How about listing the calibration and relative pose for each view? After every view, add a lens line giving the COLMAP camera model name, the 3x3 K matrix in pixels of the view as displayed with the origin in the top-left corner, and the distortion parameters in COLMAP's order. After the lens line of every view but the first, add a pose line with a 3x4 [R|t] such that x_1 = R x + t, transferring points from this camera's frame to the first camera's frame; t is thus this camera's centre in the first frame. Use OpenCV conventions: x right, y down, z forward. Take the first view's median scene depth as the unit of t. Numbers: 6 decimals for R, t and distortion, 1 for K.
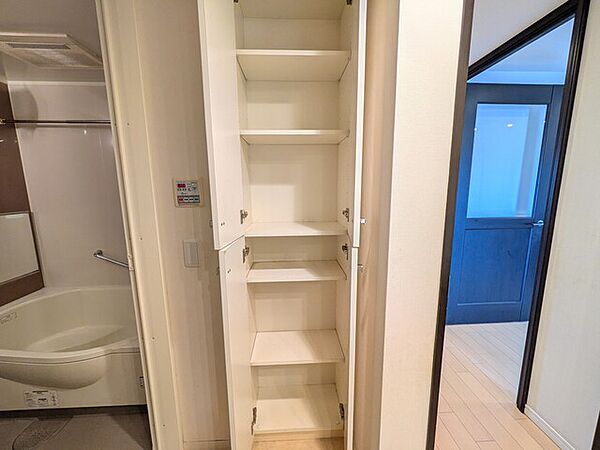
lens RADIAL K [[237.6, 0, 299.1], [0, 237.6, 223.9], [0, 0, 1]] dist [0.001780, -0.001186]
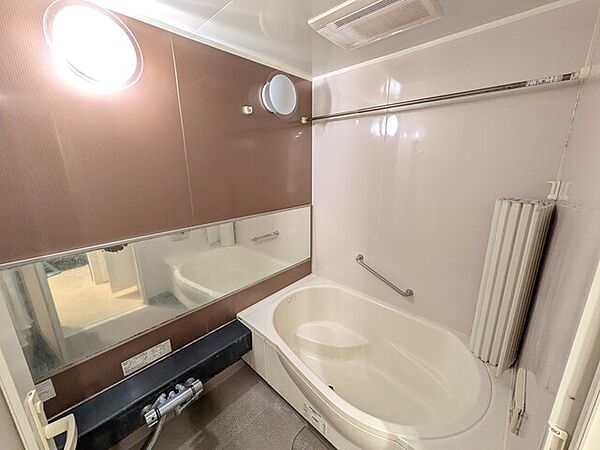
lens RADIAL K [[237.6, 0, 299.2], [0, 237.6, 226.0], [0, 0, 1]] dist [0.001780, -0.001186]
pose [[0.694759, 0.184618, -0.695144, -0.428624], [-0.108496, 0.982337, 0.152455, -0.122792], [0.711012, -0.030499, 0.702518, 0.214557]]
